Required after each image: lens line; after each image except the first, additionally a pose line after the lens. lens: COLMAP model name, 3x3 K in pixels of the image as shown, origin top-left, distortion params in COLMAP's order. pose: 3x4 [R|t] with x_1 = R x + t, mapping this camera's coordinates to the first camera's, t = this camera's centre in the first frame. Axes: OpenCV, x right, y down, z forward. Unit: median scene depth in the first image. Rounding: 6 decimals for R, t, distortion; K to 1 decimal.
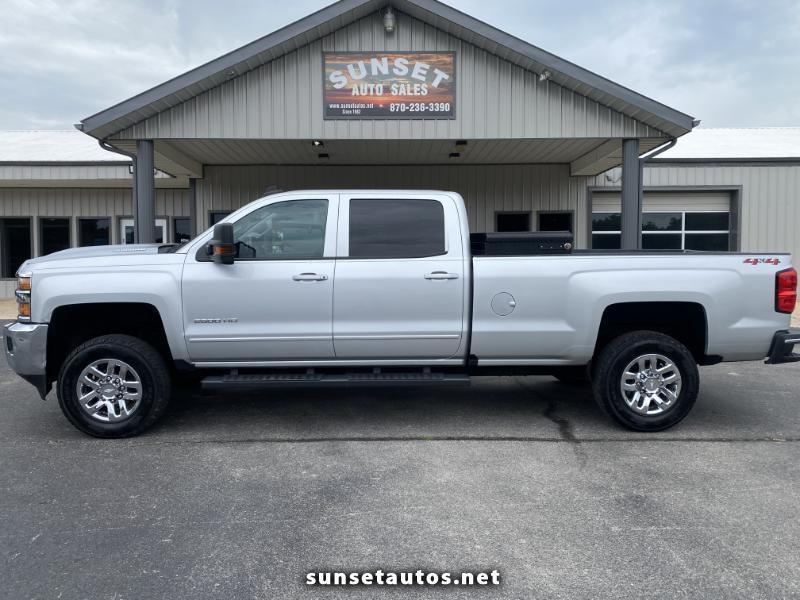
lens RADIAL K [[598.6, 0, 398.0], [0, 598.6, 303.1], [0, 0, 1]] dist [0.005044, -0.000238]
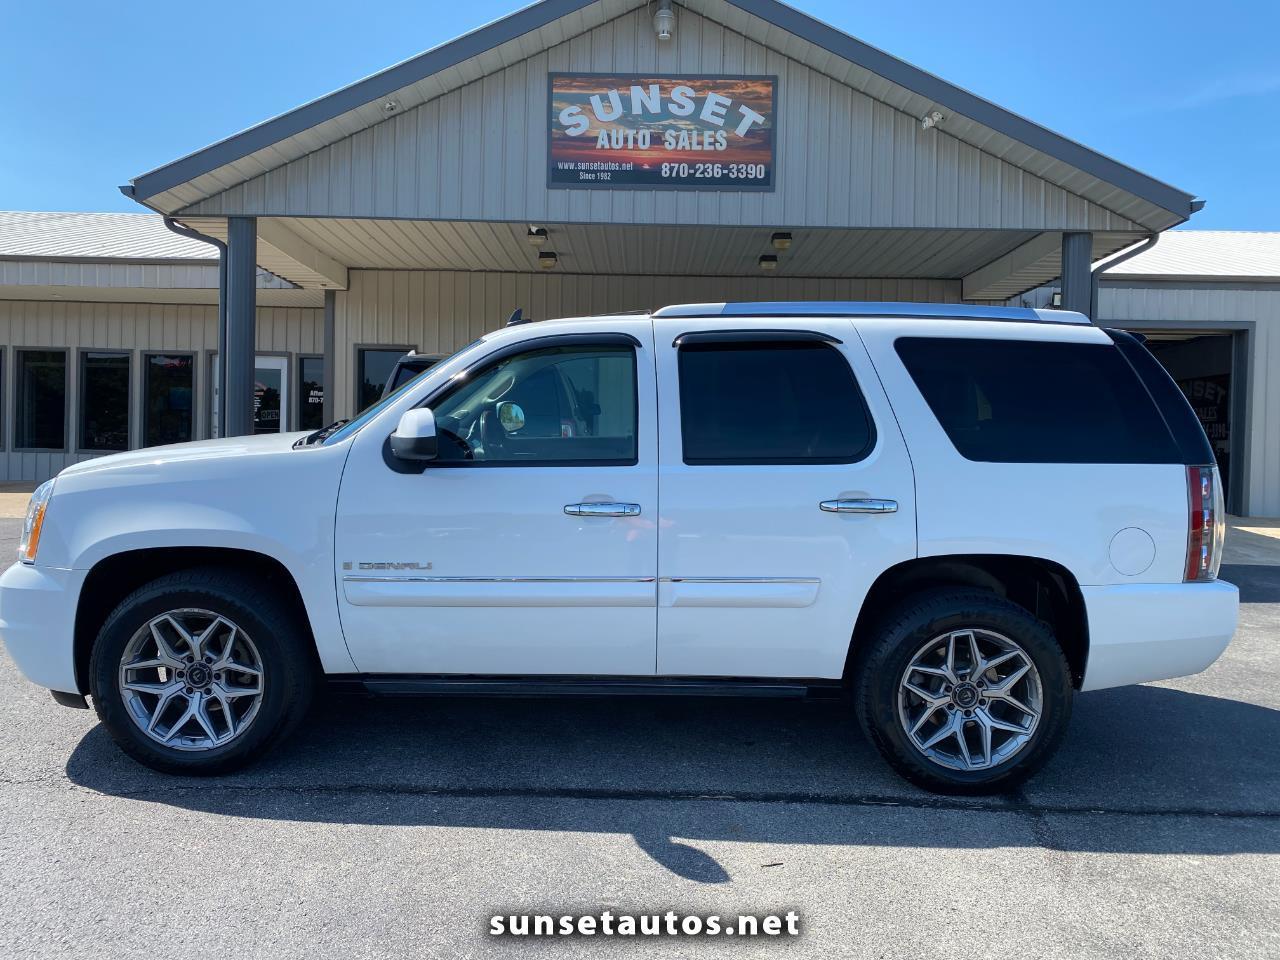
lens RADIAL K [[928.8, 0, 645.4], [0, 928.8, 480.6], [0, 0, 1]] dist [0.003879, -0.005384]
pose [[0.999415, 0.025820, -0.022448, -0.001083], [-0.026381, 0.999338, -0.025043, -0.002711], [0.021786, 0.025620, 0.999434, 0.107188]]
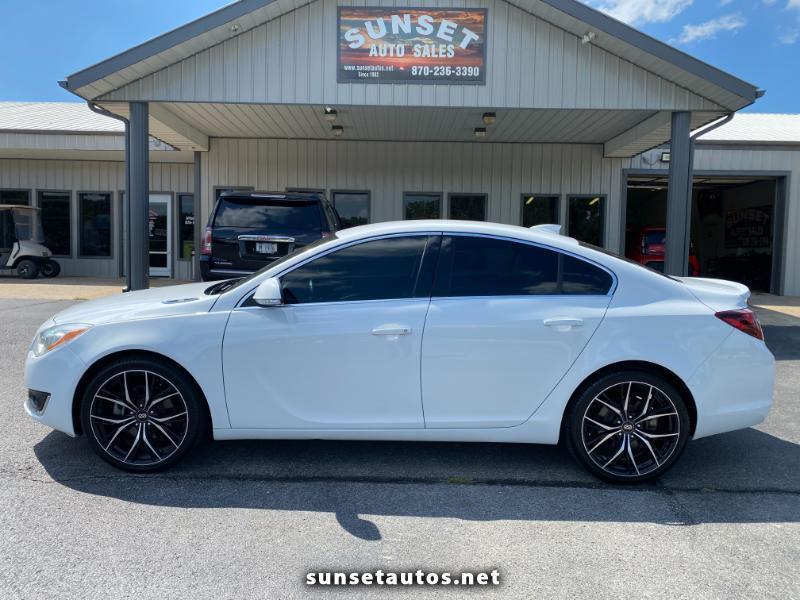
lens RADIAL K [[581.9, 0, 400.2], [0, 581.9, 295.9], [0, 0, 1]] dist [-0.004177, 0.003221]
pose [[0.999530, 0.024396, -0.018552, -0.006315], [-0.024182, 0.999640, 0.011638, -0.001234], [0.018830, -0.011184, 0.999760, 0.130926]]
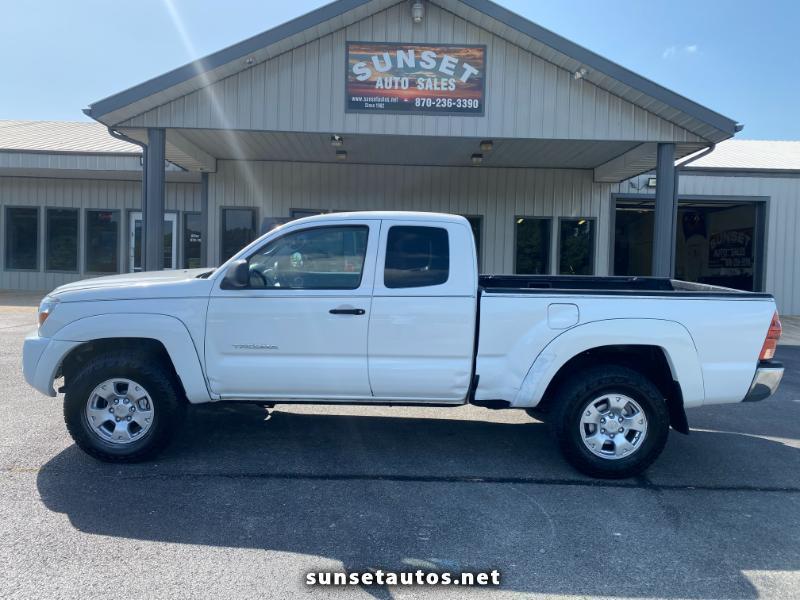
lens RADIAL K [[581.6, 0, 398.2], [0, 581.6, 297.8], [0, 0, 1]] dist [0.000421, -0.000863]
pose [[0.999520, 0.030872, -0.002630, -0.028571], [-0.030898, 0.999467, -0.010503, -0.006220], [0.002305, 0.010579, 0.999941, 0.081518]]
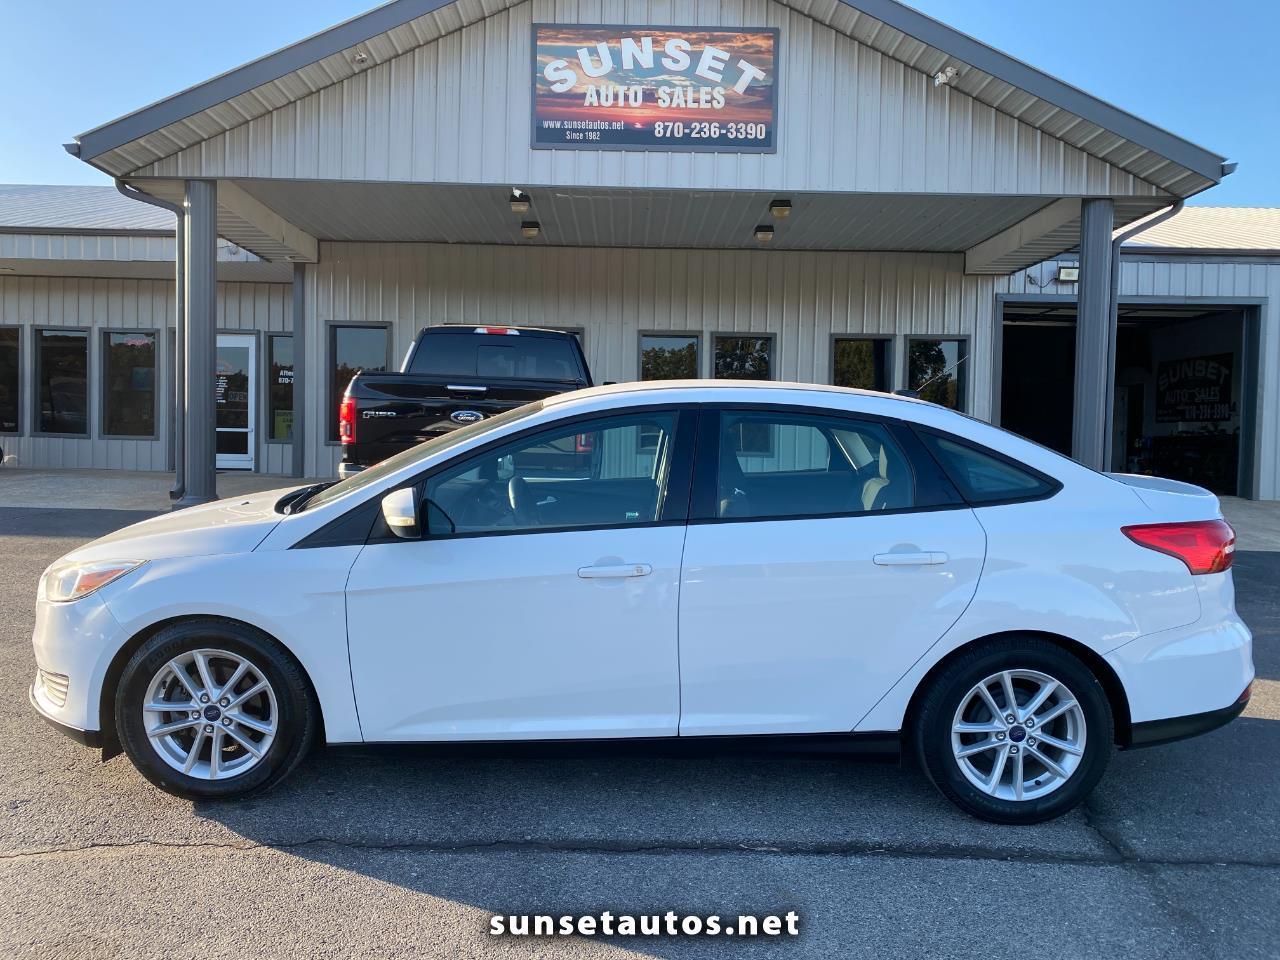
lens RADIAL K [[929.0, 0, 638.2], [0, 929.0, 480.0], [0, 0, 1]] dist [-0.001994, 0.001957]
pose [[0.999709, 0.023323, -0.006167, -0.015669], [-0.023375, 0.999690, -0.008525, -0.003856], [0.005966, 0.008667, 0.999945, 0.167192]]
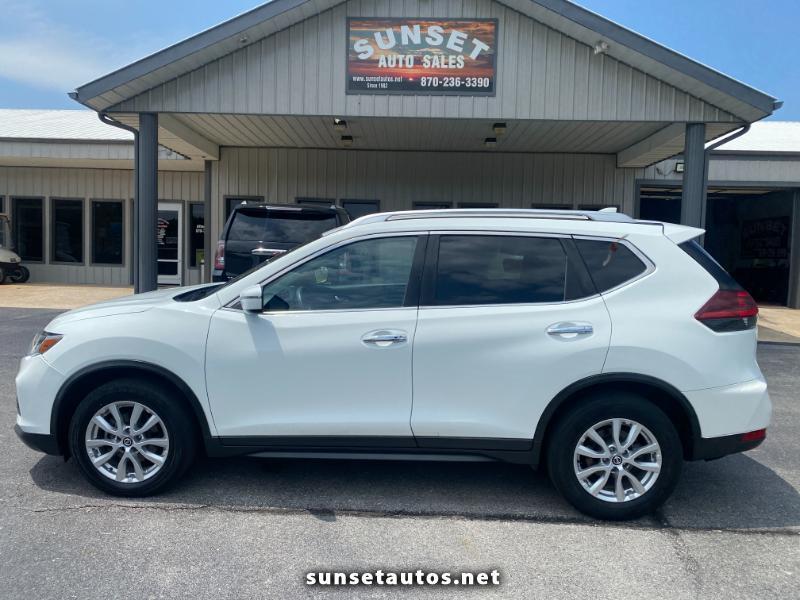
lens RADIAL K [[580.6, 0, 398.9], [0, 580.6, 300.0], [0, 0, 1]] dist [-0.001994, 0.001957]
pose [[0.998564, 0.032748, -0.042409, 0.000979], [-0.032279, 0.999410, 0.011714, -0.013699], [0.042767, -0.010328, 0.999032, 0.139987]]
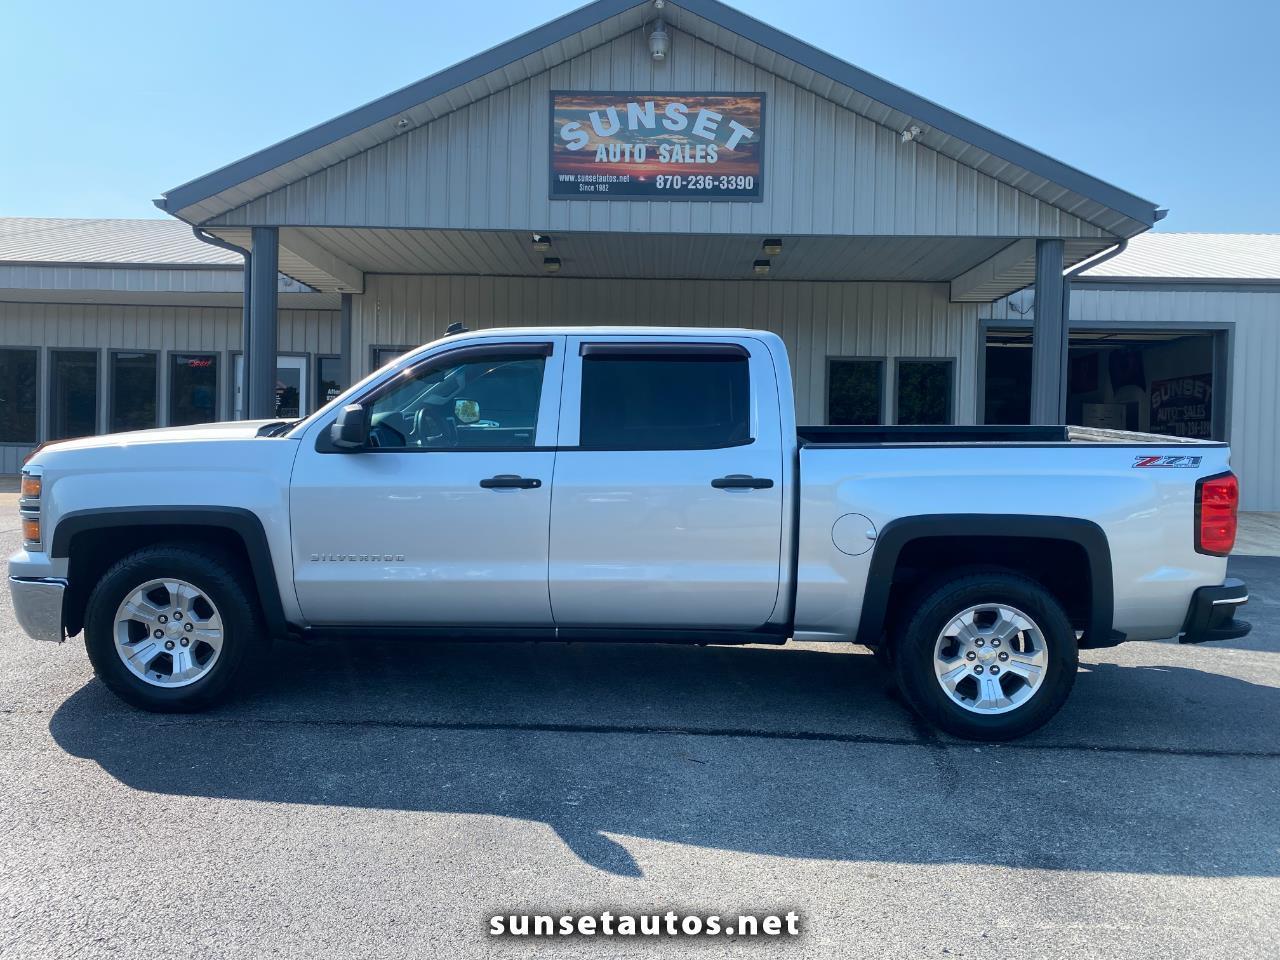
lens RADIAL K [[928.8, 0, 645.4], [0, 928.8, 480.6], [0, 0, 1]] dist [0.003879, -0.005384]
pose [[0.998906, 0.027039, -0.038150, 0.020306], [-0.027936, 0.999341, -0.023179, 0.004360], [0.037498, 0.024220, 0.999003, 0.048507]]
